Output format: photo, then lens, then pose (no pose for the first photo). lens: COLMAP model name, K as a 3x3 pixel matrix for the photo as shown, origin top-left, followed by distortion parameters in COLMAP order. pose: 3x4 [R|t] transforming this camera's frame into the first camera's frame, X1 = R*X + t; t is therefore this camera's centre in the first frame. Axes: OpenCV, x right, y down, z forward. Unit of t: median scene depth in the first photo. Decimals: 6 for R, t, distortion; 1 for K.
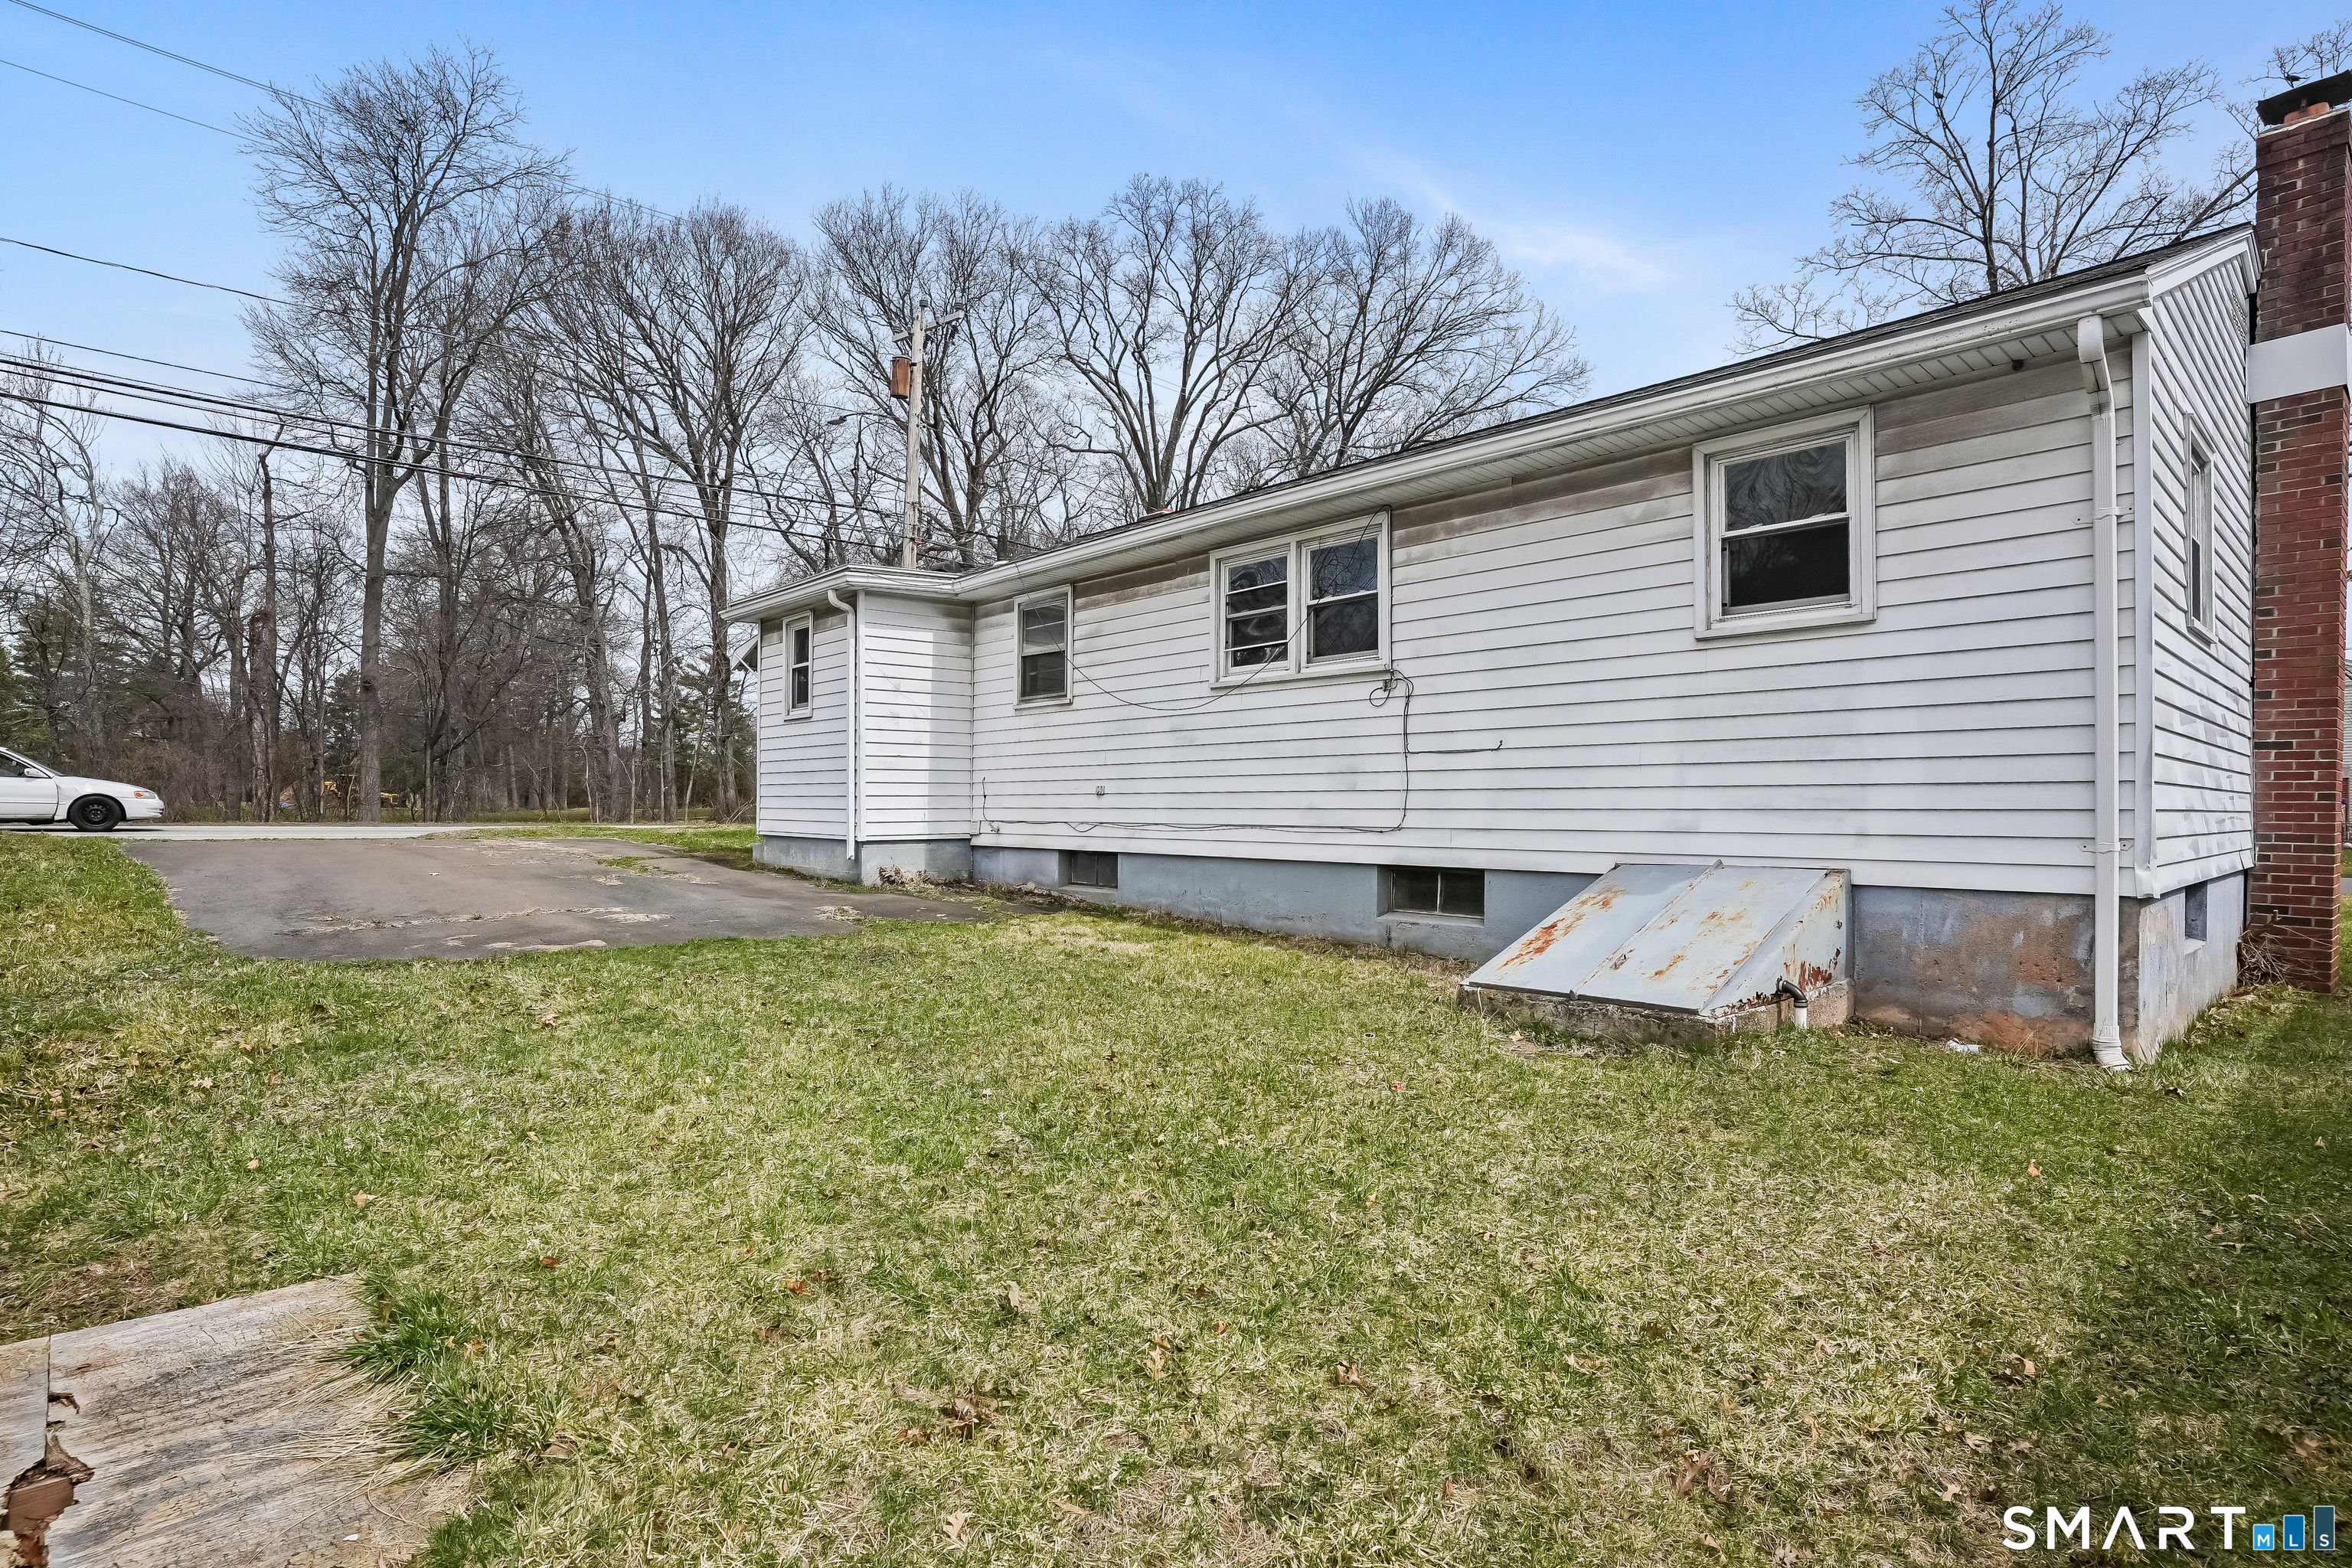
lens RADIAL K [[1145.5, 0, 1176.5], [0, 1145.5, 790.2], [0, 0, 1]] dist [-0.000466, -0.000008]
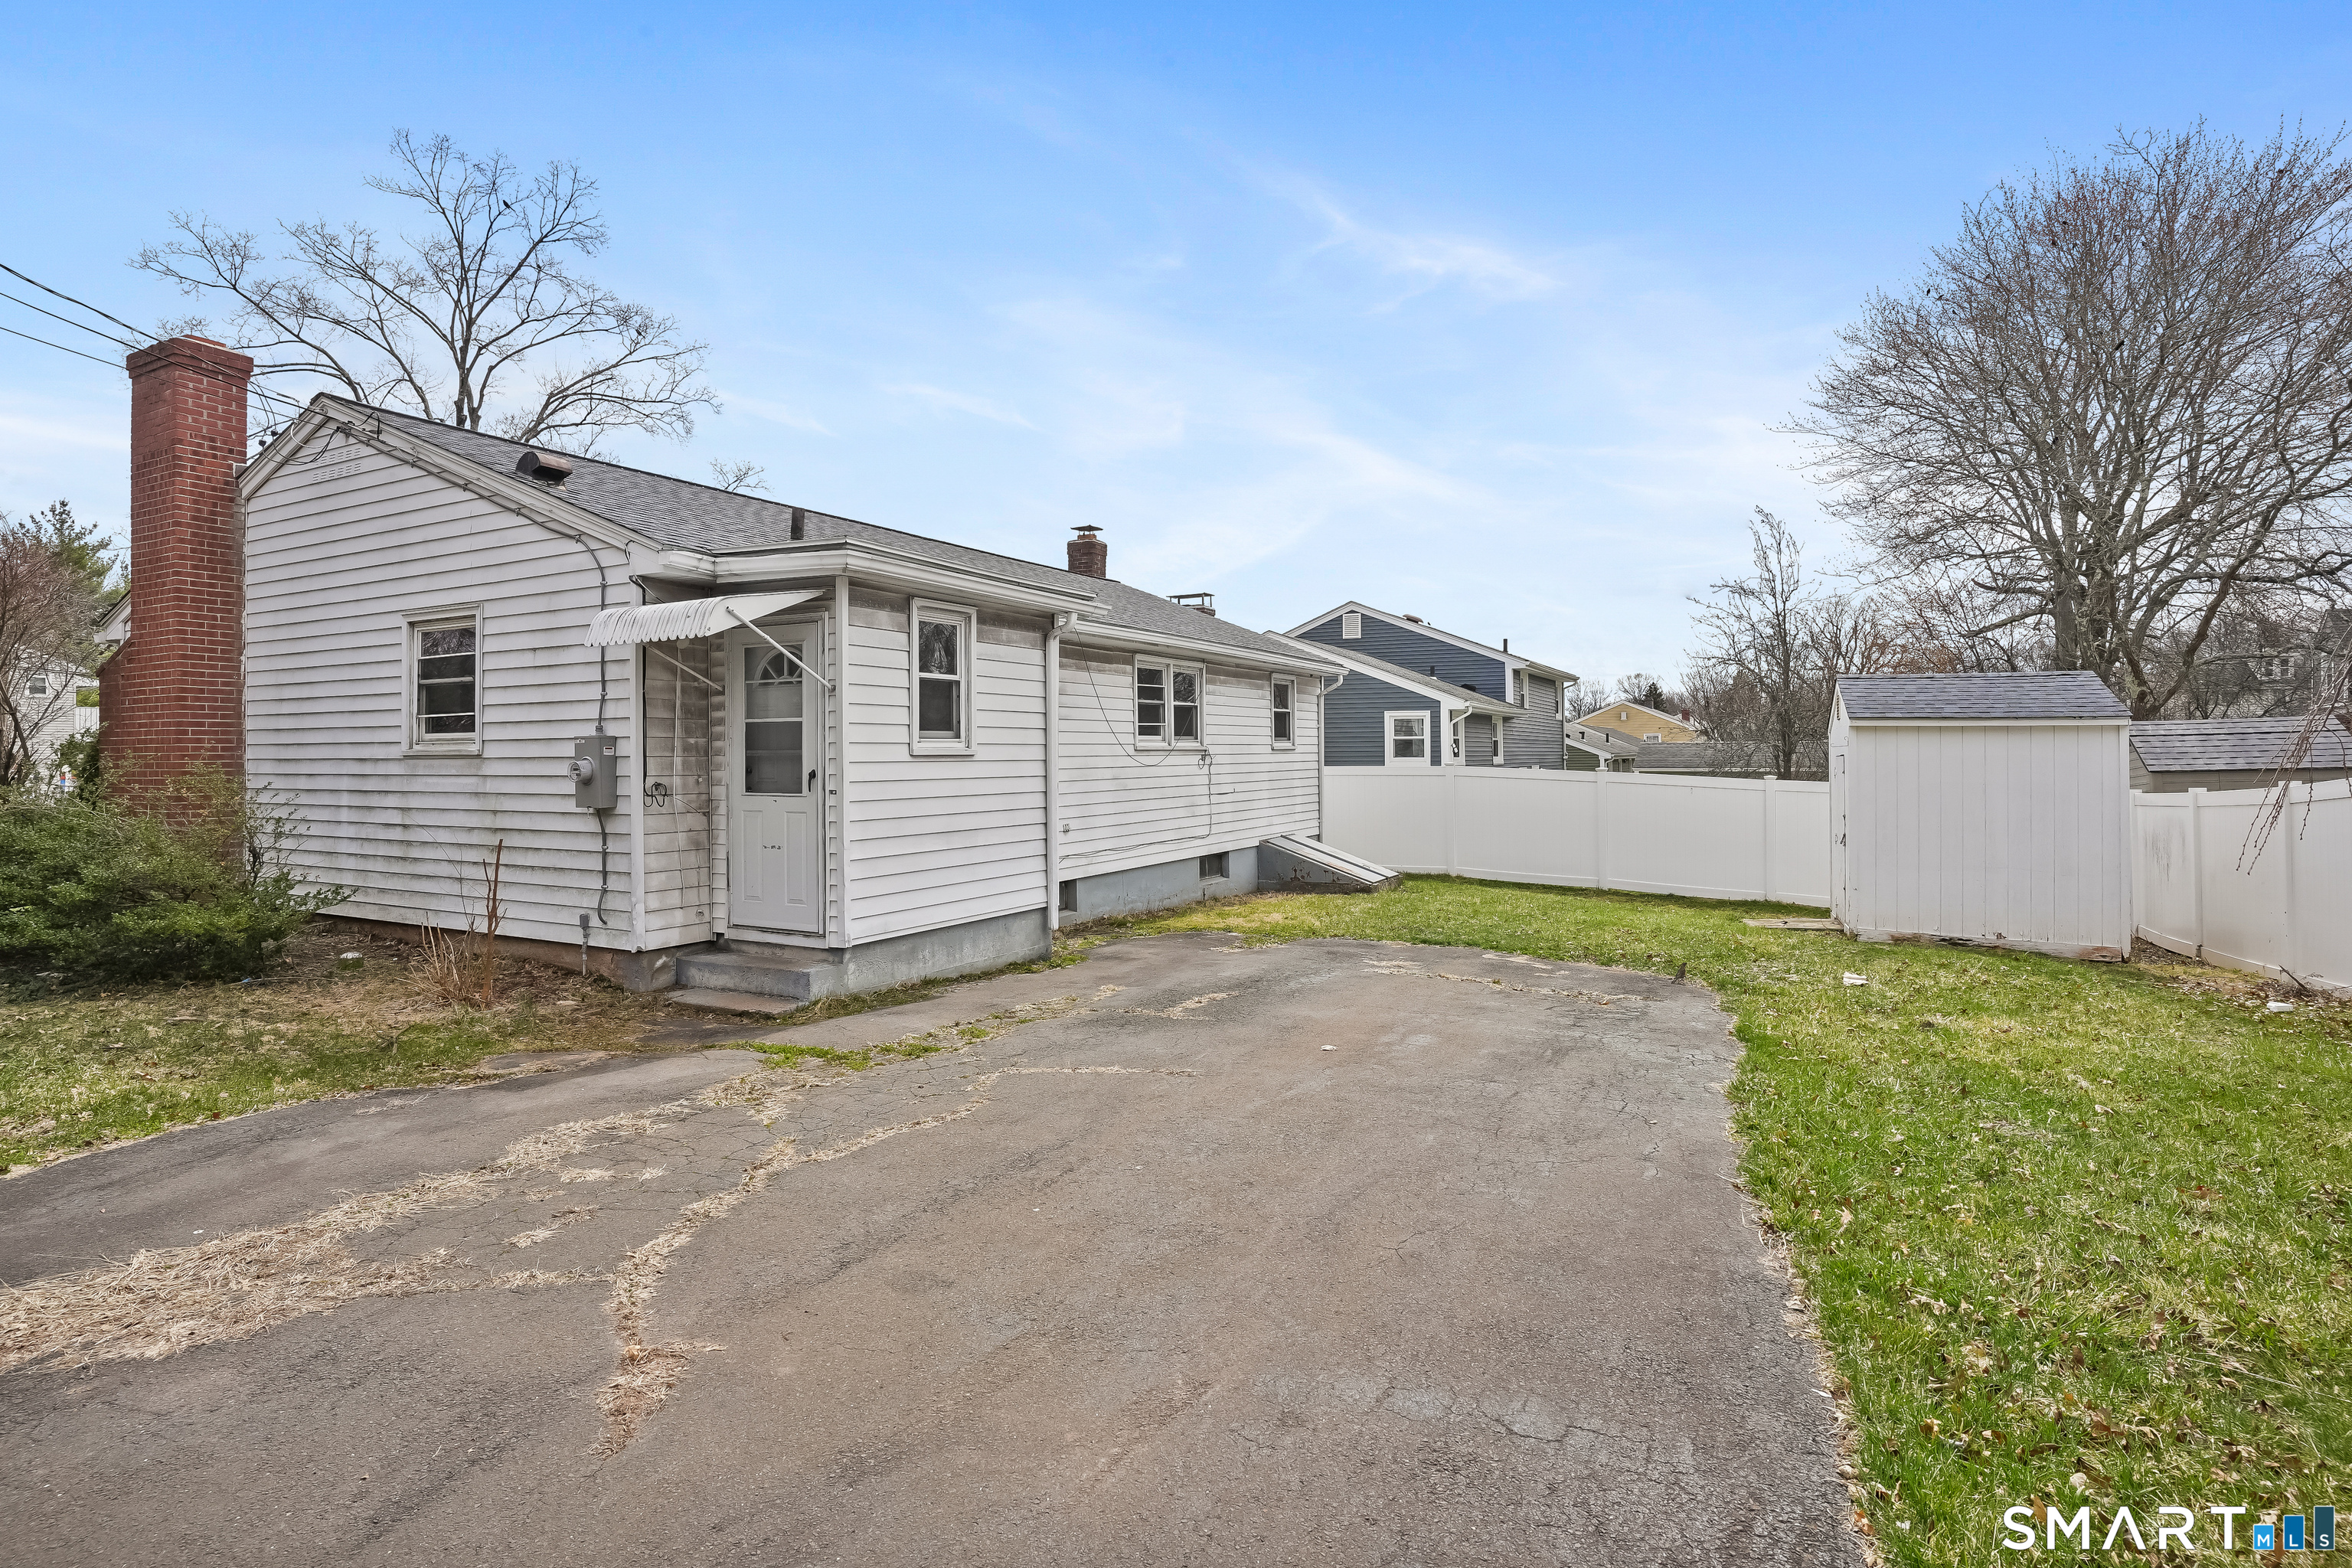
lens RADIAL K [[1194.7, 0, 1178.9], [0, 1194.7, 771.2], [0, 0, 1]] dist [-0.046633, 0.014314]
pose [[-0.328802, -0.012458, 0.944317, -1.546728], [-0.002967, 0.999922, 0.012159, -0.089450], [-0.944394, 0.001196, -0.328814, 1.599423]]
